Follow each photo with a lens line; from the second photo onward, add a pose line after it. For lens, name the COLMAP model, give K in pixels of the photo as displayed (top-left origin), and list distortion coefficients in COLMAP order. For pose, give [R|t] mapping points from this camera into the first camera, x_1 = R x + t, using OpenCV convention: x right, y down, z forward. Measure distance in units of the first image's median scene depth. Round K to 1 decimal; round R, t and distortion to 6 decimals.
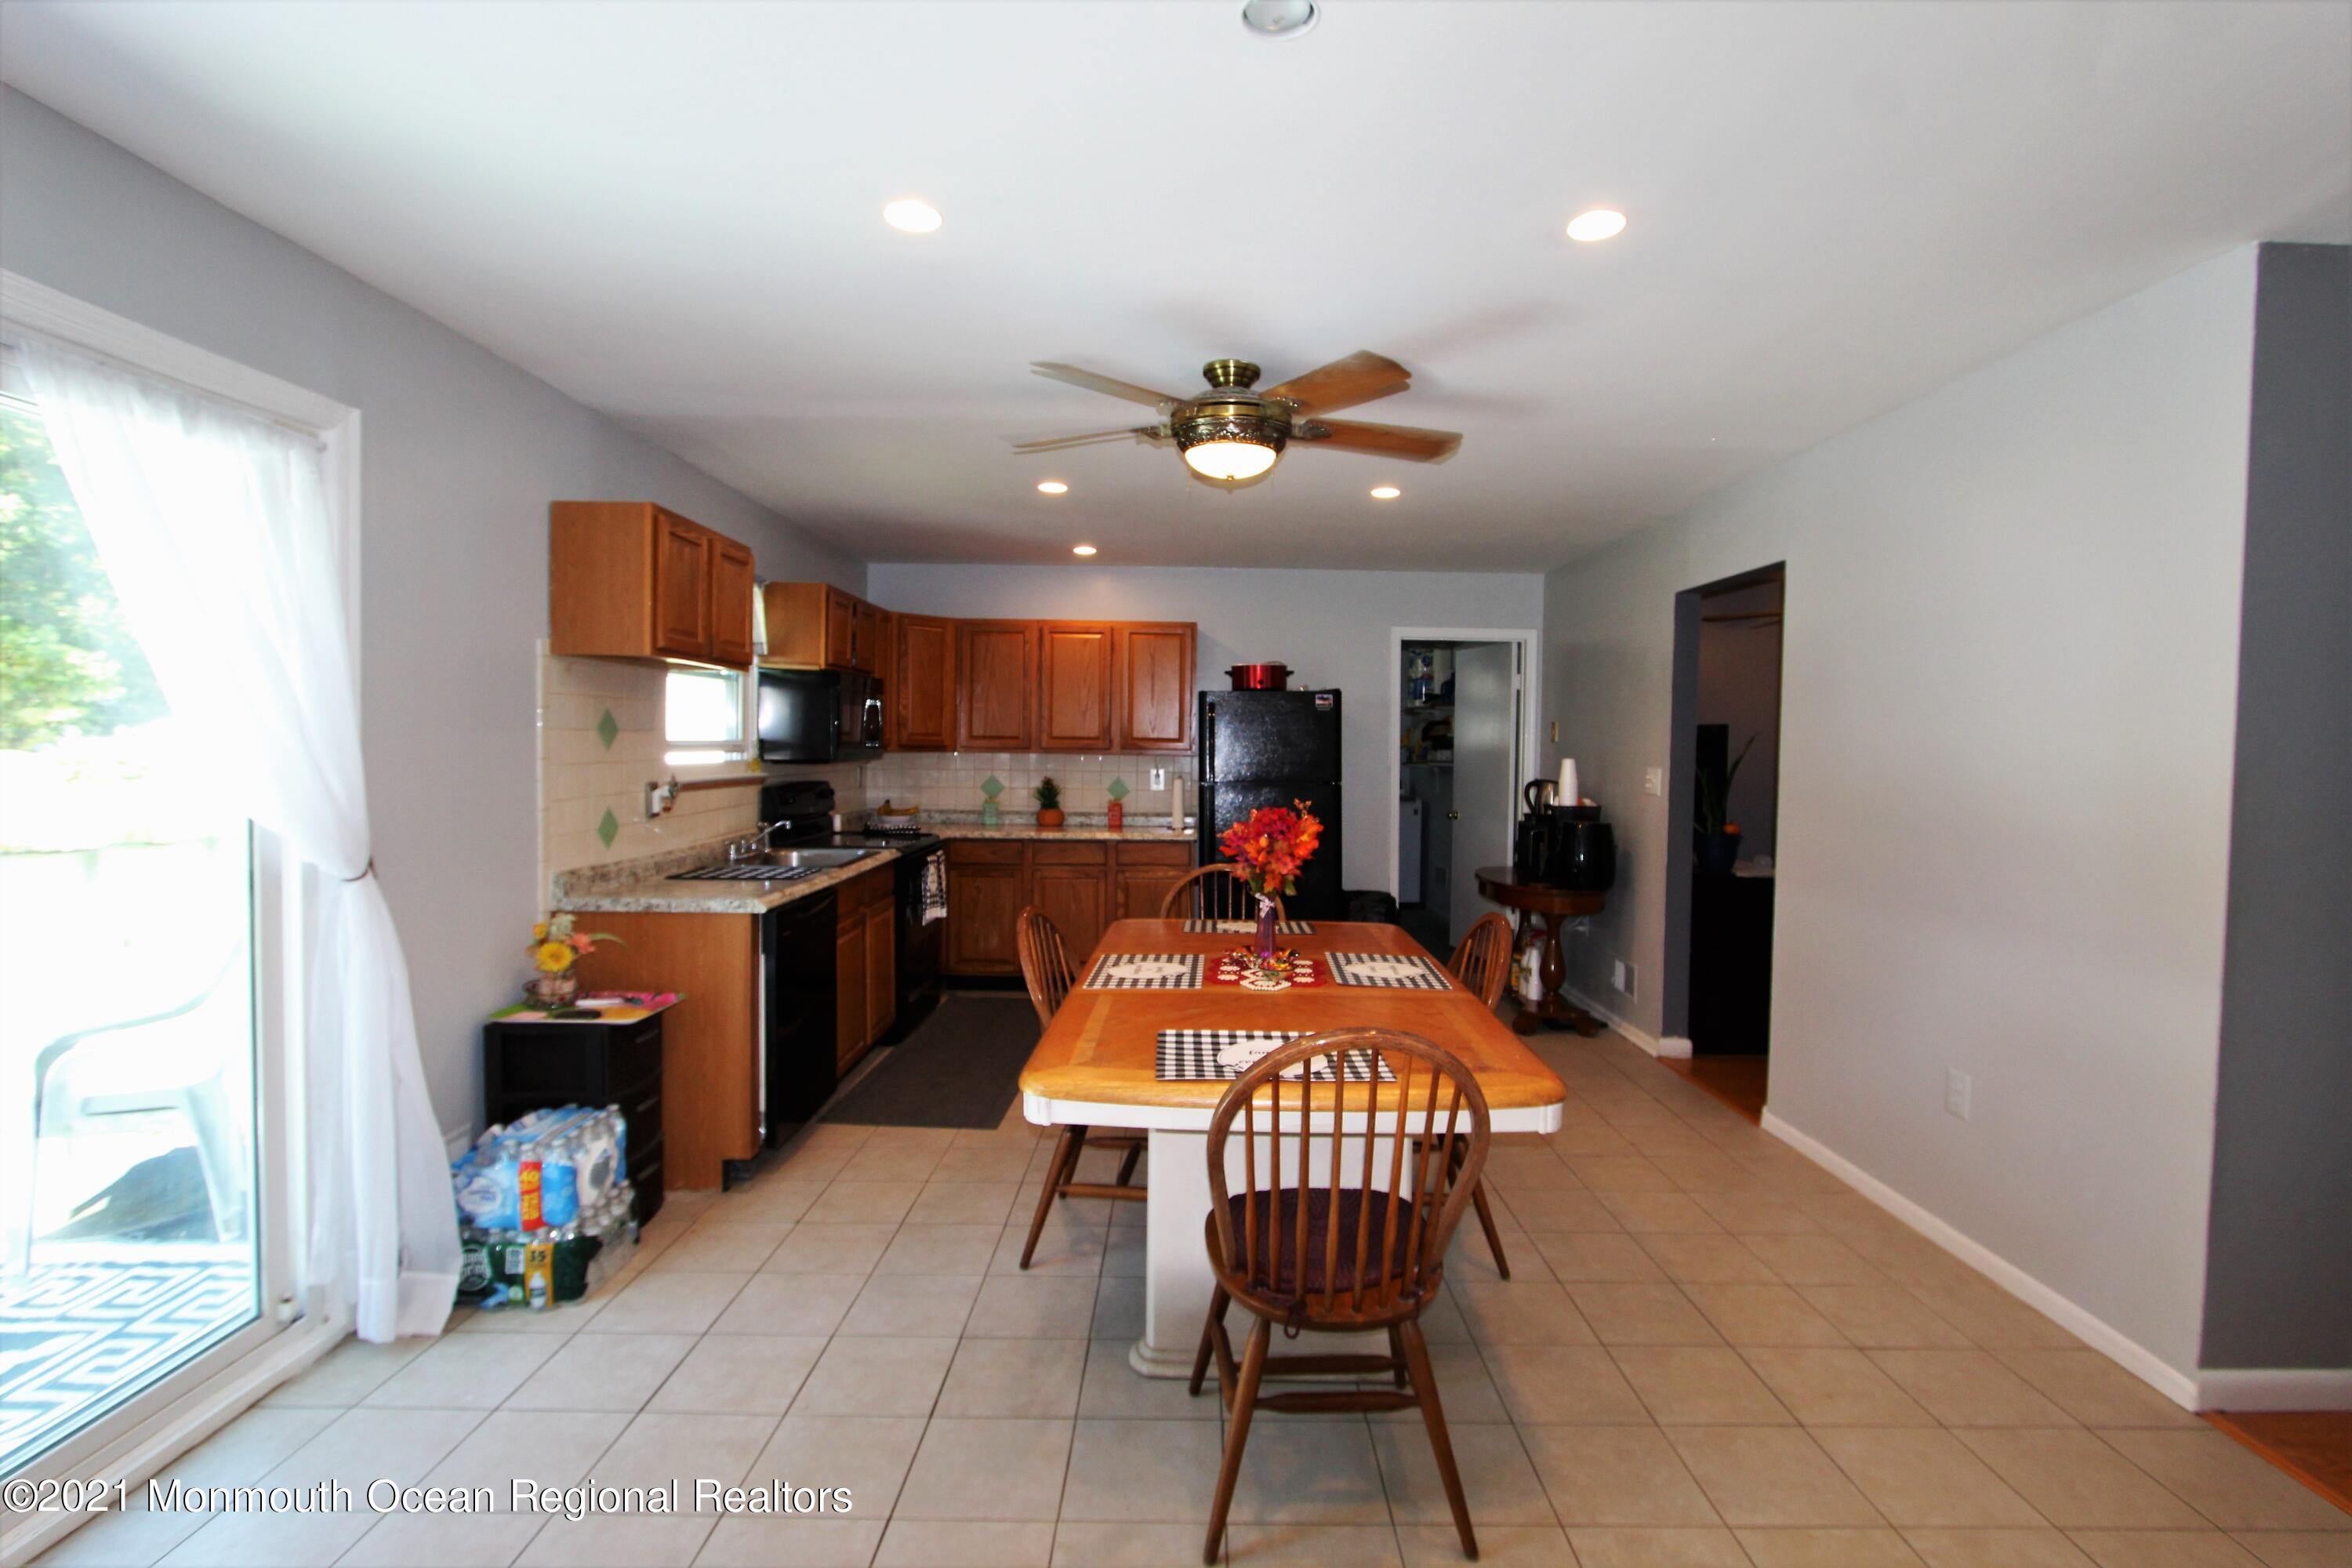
lens RADIAL K [[1094.9, 0, 1189.5], [0, 1094.9, 776.5], [0, 0, 1]] dist [-0.016458, 0.000290]
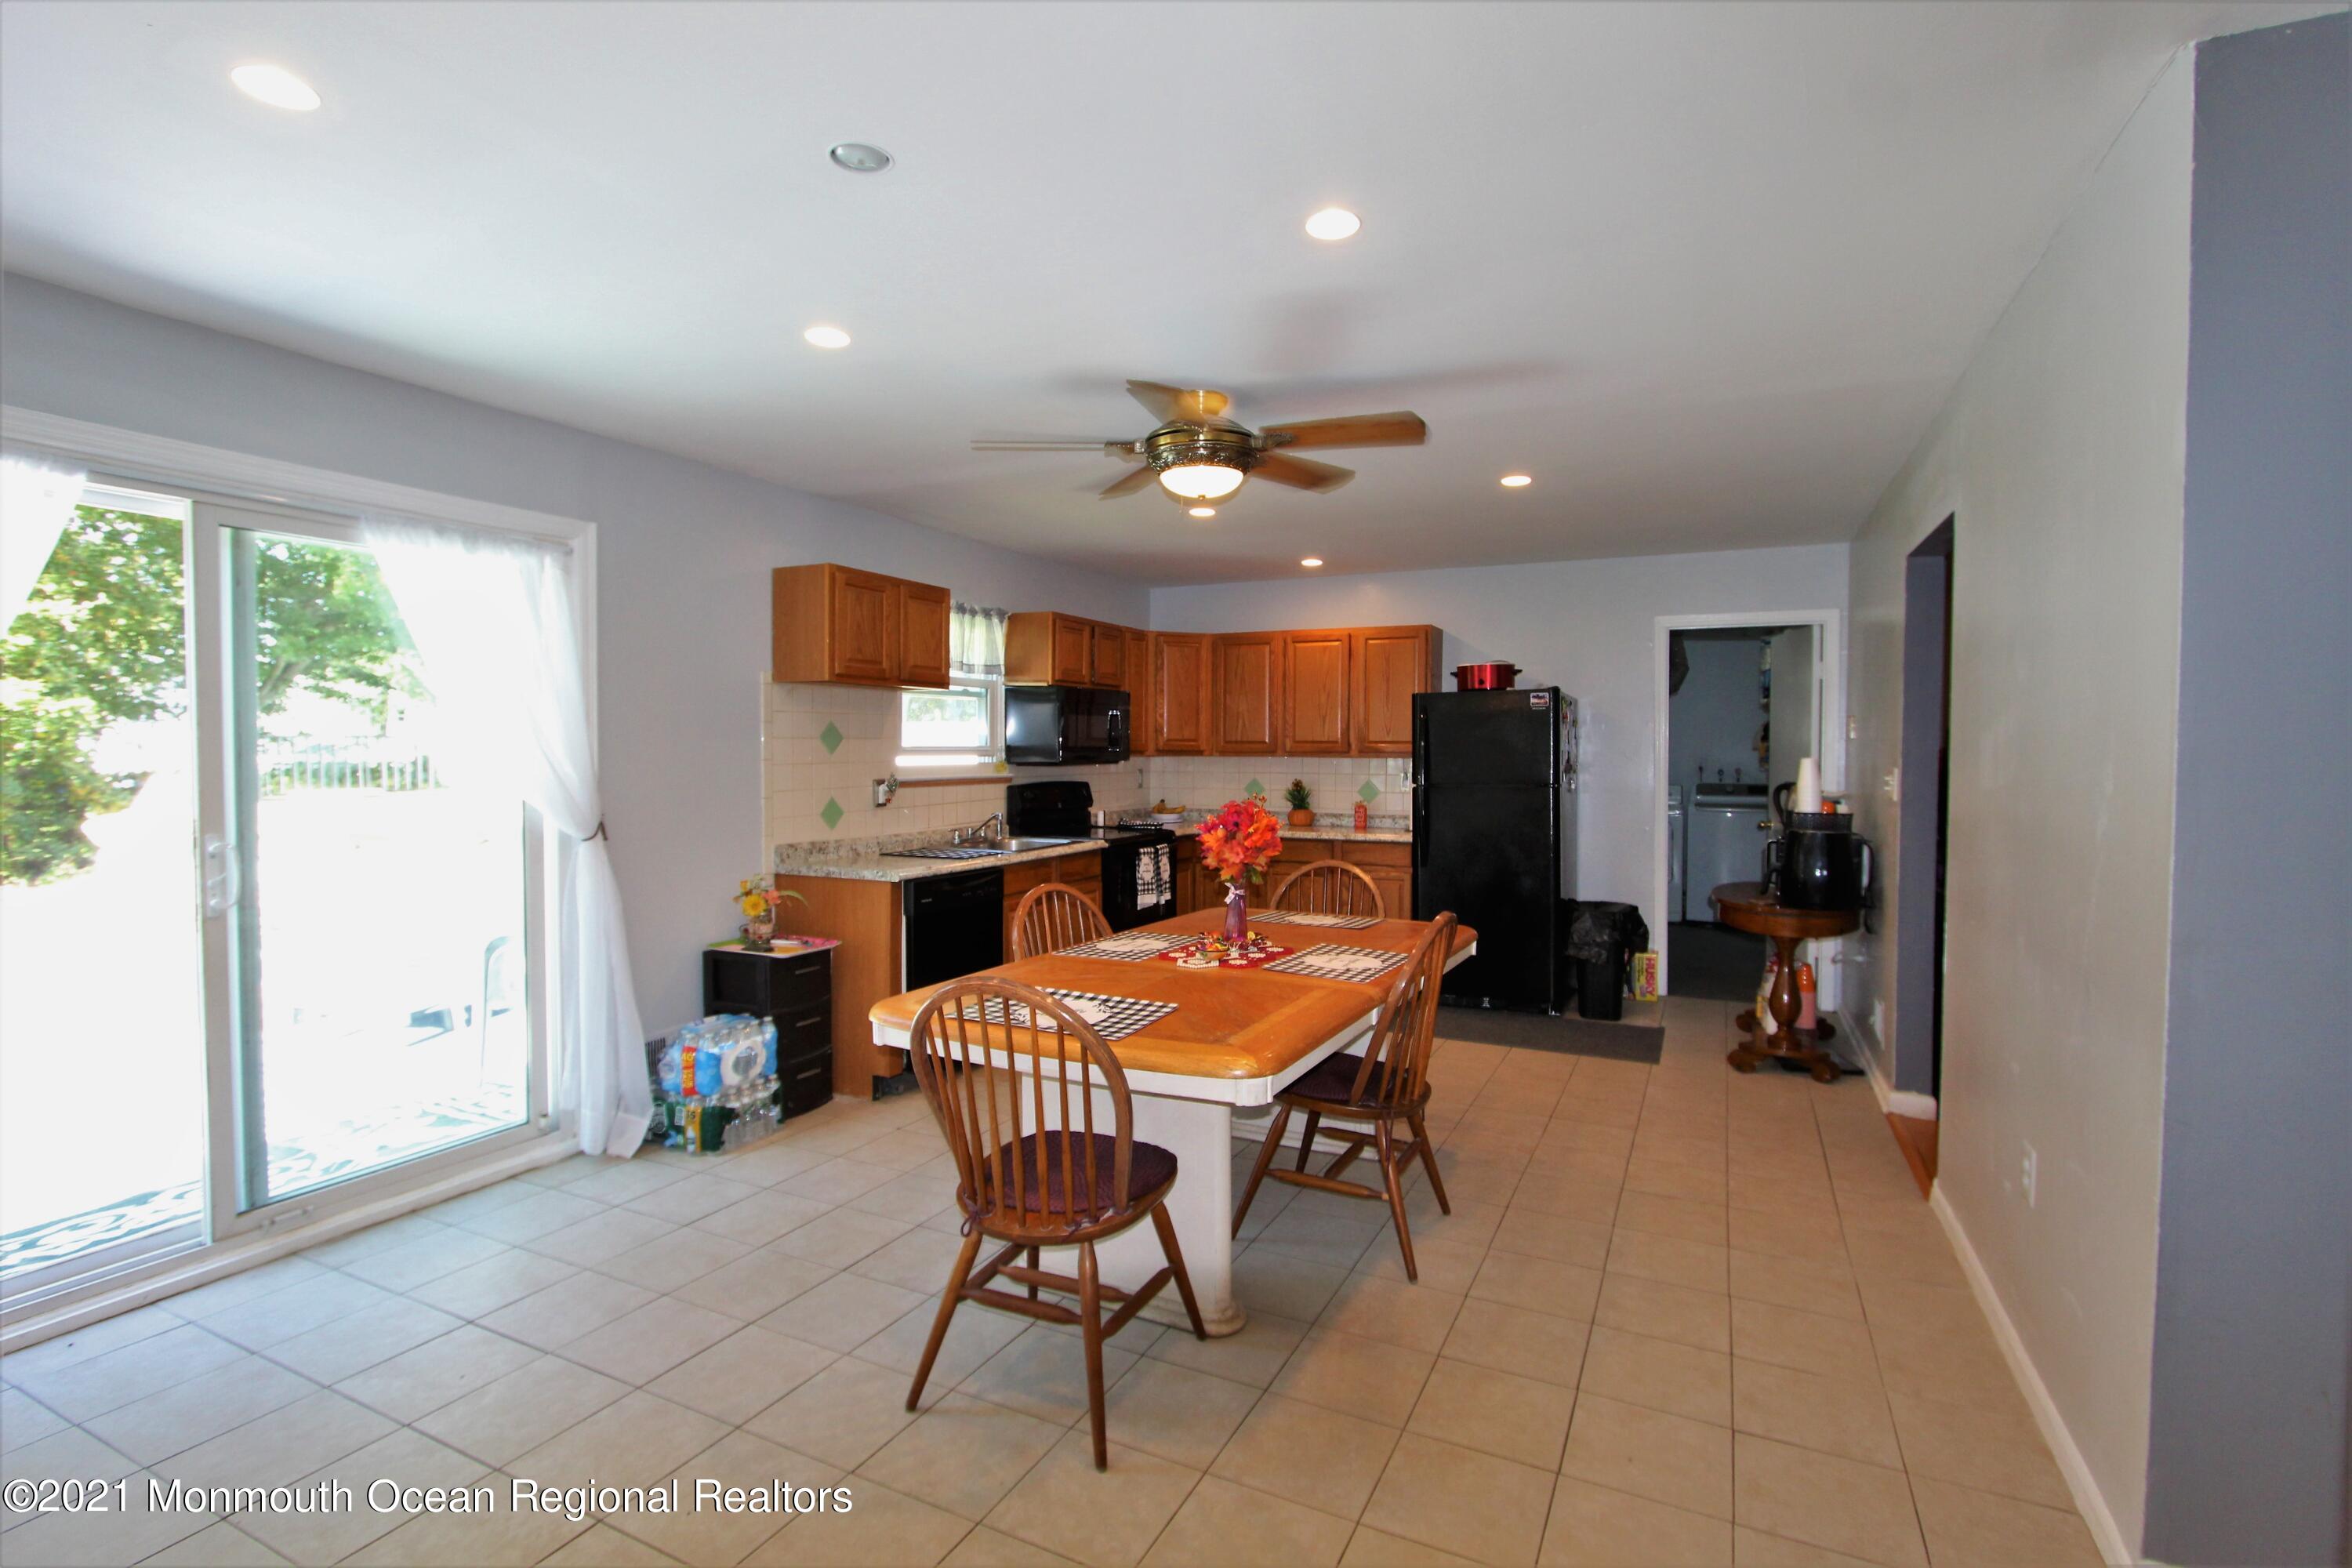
lens RADIAL K [[1094.9, 0, 1189.5], [0, 1094.9, 776.5], [0, 0, 1]] dist [-0.016458, 0.000290]
pose [[0.895880, 0.001191, -0.444295, 0.485736], [-0.004869, 0.999963, -0.007138, 0.011508], [0.444270, 0.008558, 0.895852, 0.021740]]
